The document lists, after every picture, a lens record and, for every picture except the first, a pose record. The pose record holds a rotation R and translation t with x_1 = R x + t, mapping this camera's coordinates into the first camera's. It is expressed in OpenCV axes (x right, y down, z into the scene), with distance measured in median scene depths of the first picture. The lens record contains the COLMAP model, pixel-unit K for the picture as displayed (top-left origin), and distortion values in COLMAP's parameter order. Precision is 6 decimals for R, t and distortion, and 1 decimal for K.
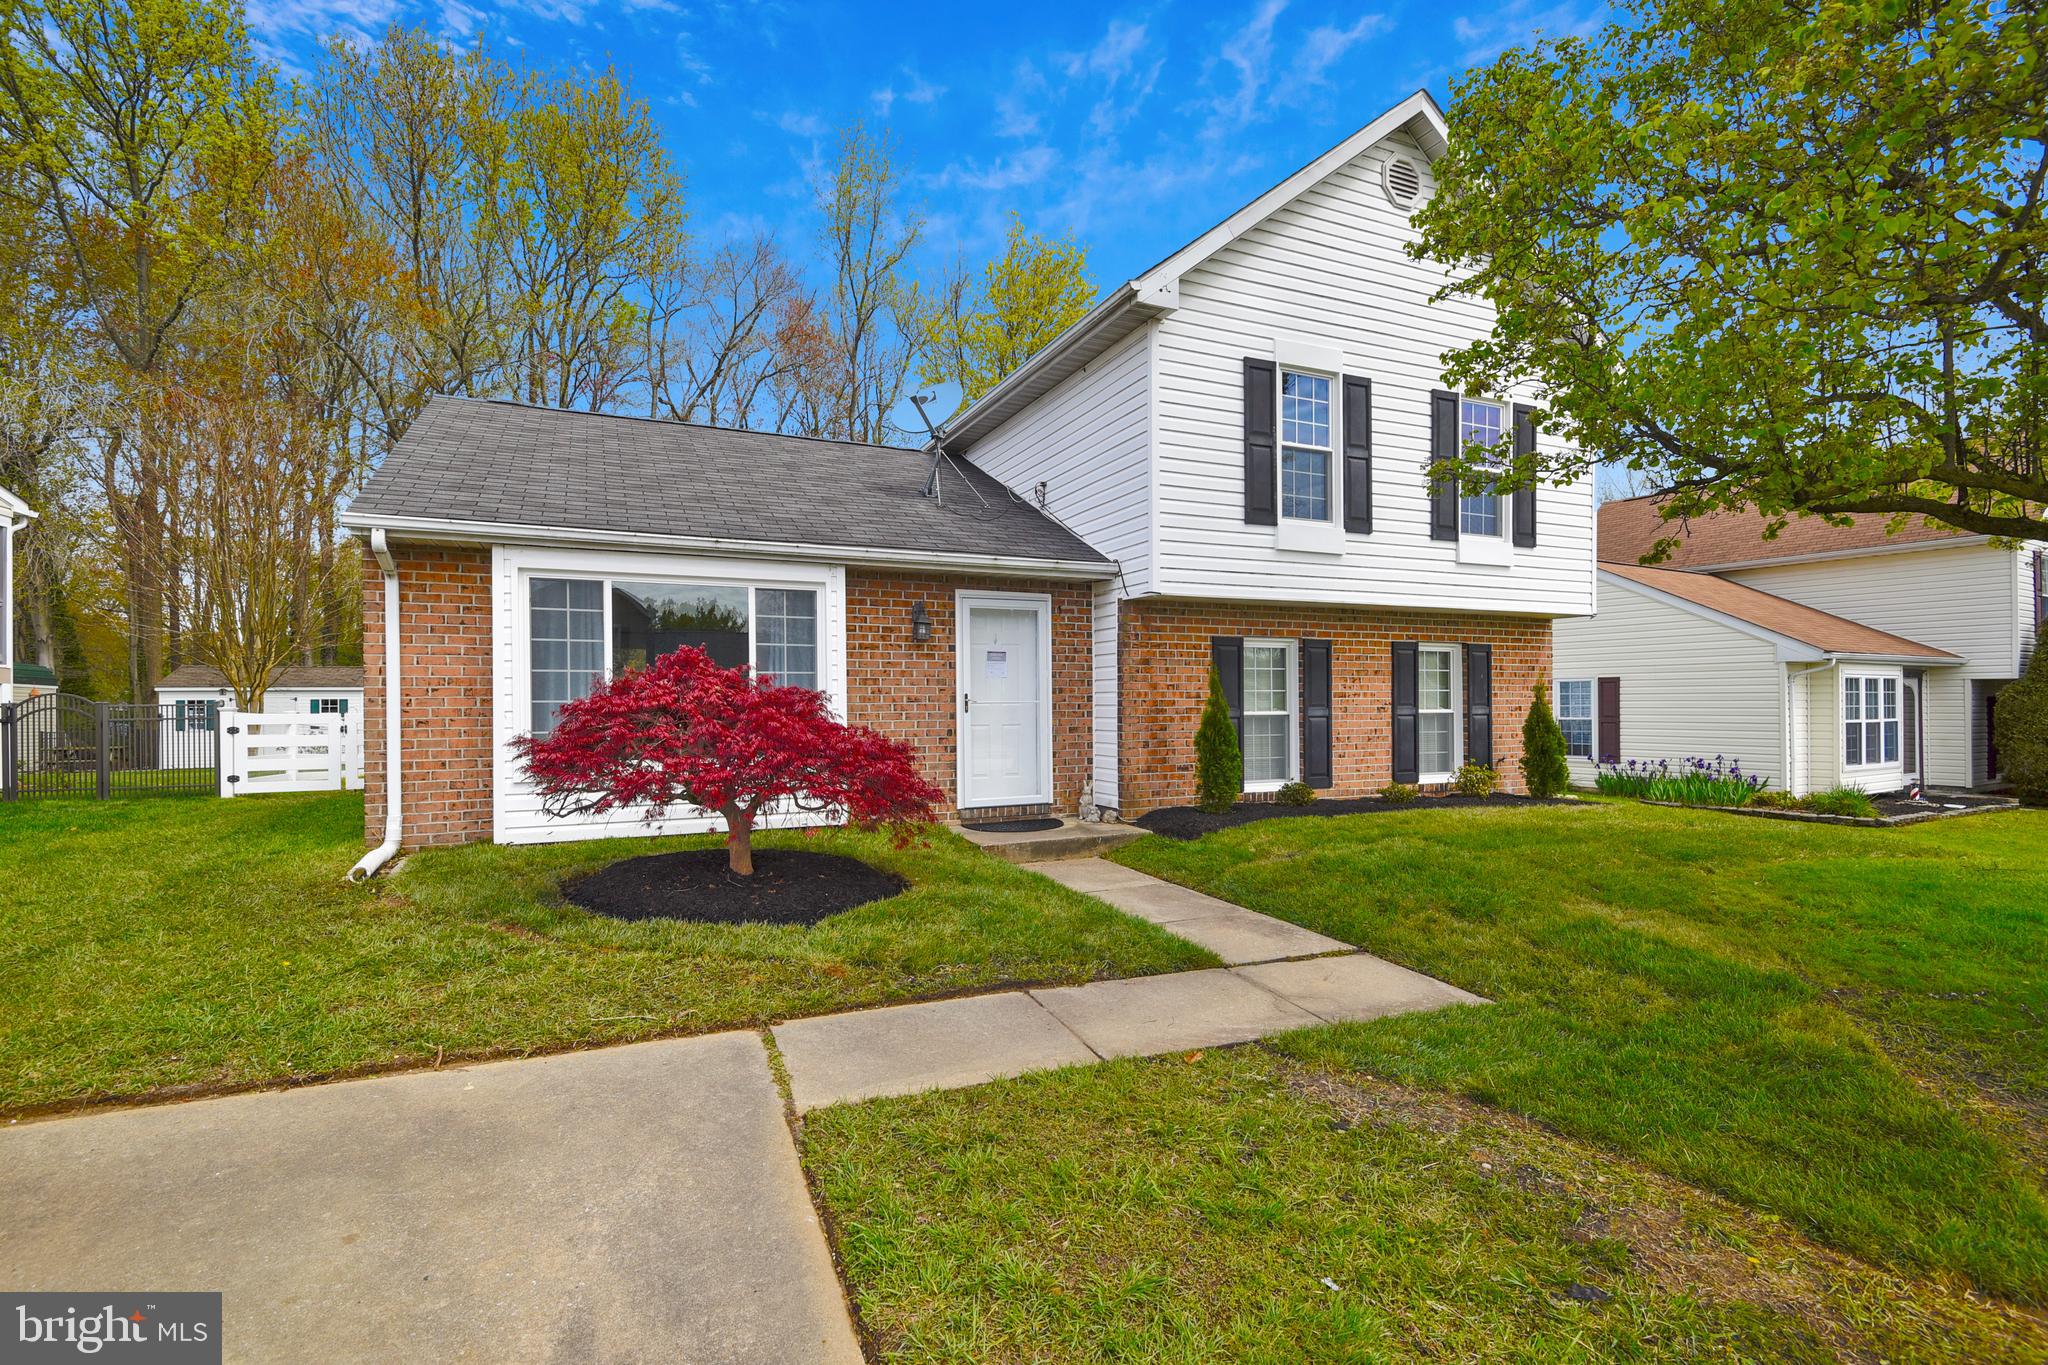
lens RADIAL K [[941.5, 0, 1024.9], [0, 941.5, 686.5], [0, 0, 1]] dist [0.008381, -0.006187]
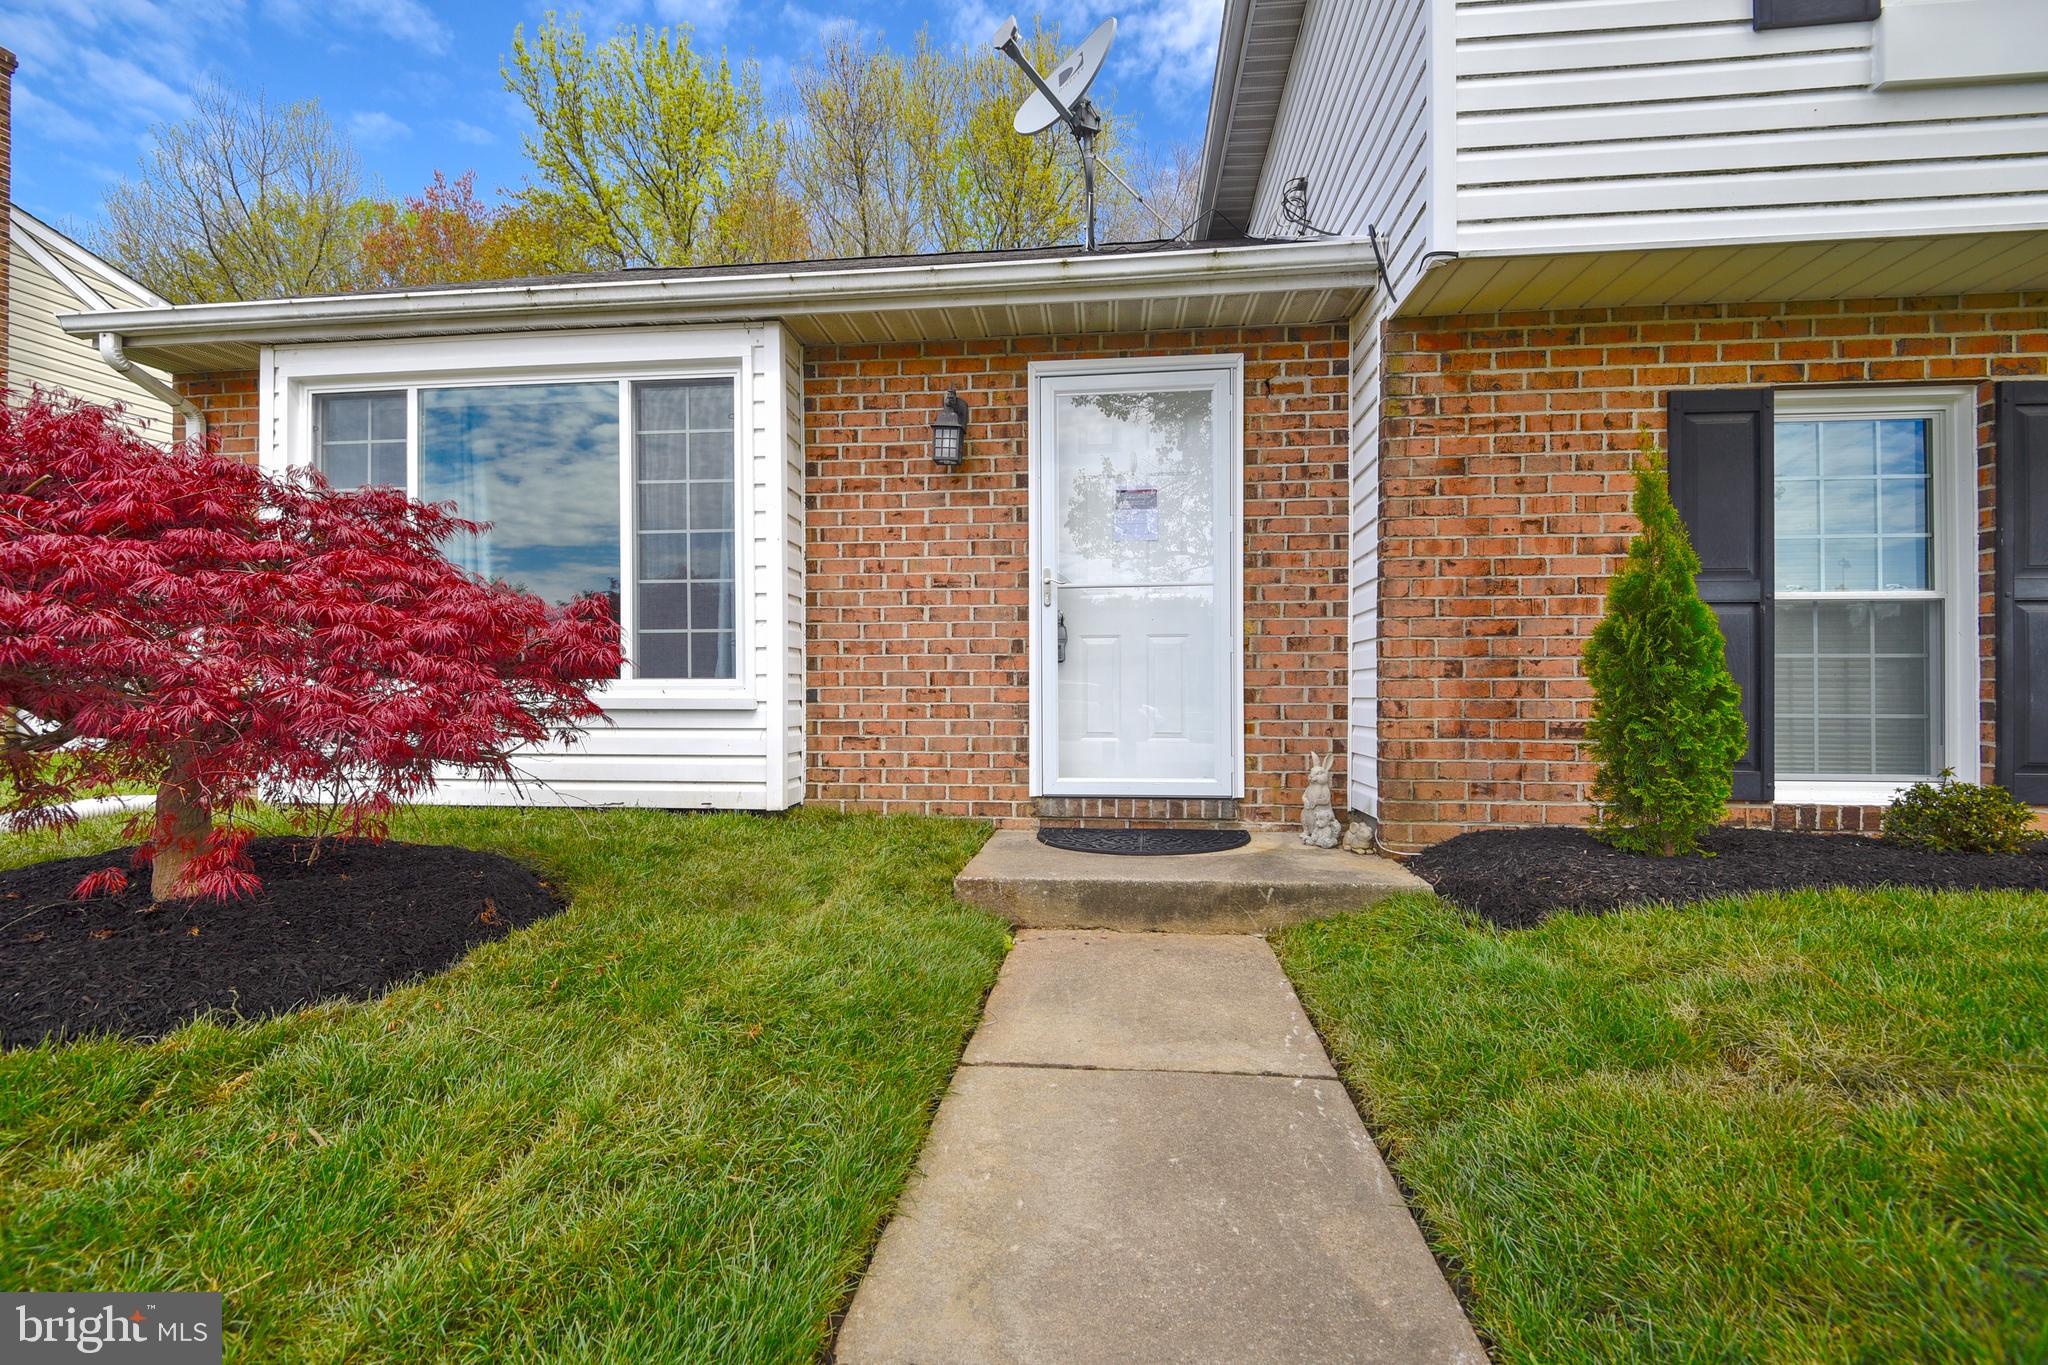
lens RADIAL K [[941.5, 0, 1010.1], [0, 941.5, 687.6], [0, 0, 1]] dist [0.008381, -0.006187]
pose [[0.856678, 0.000981, -0.515850, 0.170403], [0.004579, 0.999944, 0.009506, 0.063203], [0.515831, -0.010505, 0.856626, 0.534732]]
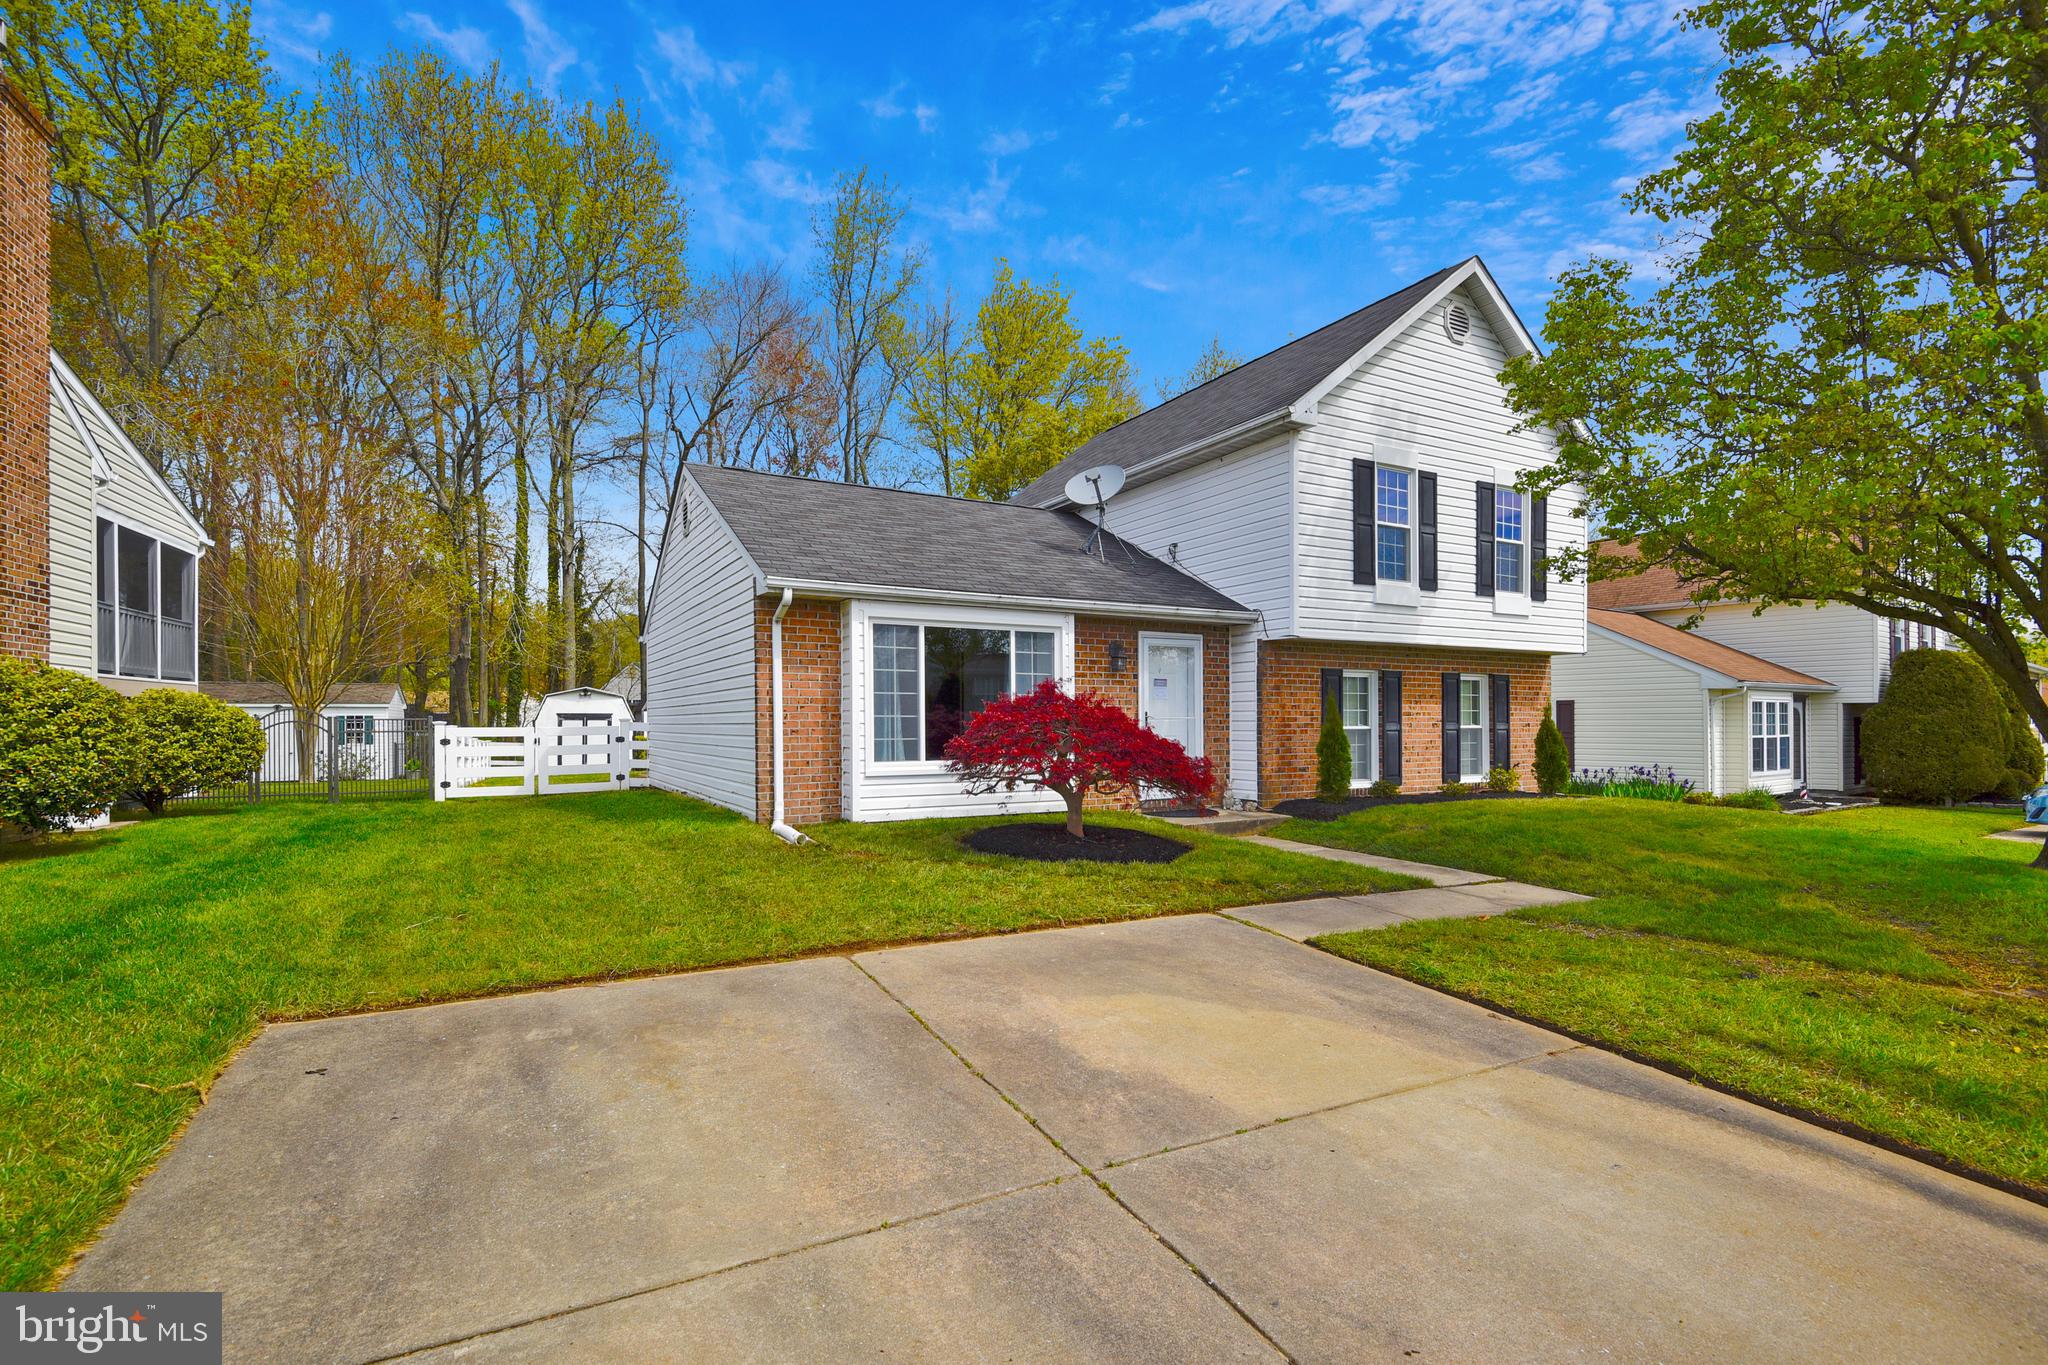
lens RADIAL K [[941.5, 0, 1038.3], [0, 941.5, 702.5], [0, 0, 1]] dist [0.008381, -0.006187]
pose [[0.995751, 0.004735, 0.091965, -0.313798], [-0.004410, 0.999983, -0.003736, 0.000505], [-0.091981, 0.003314, 0.995755, -0.263549]]
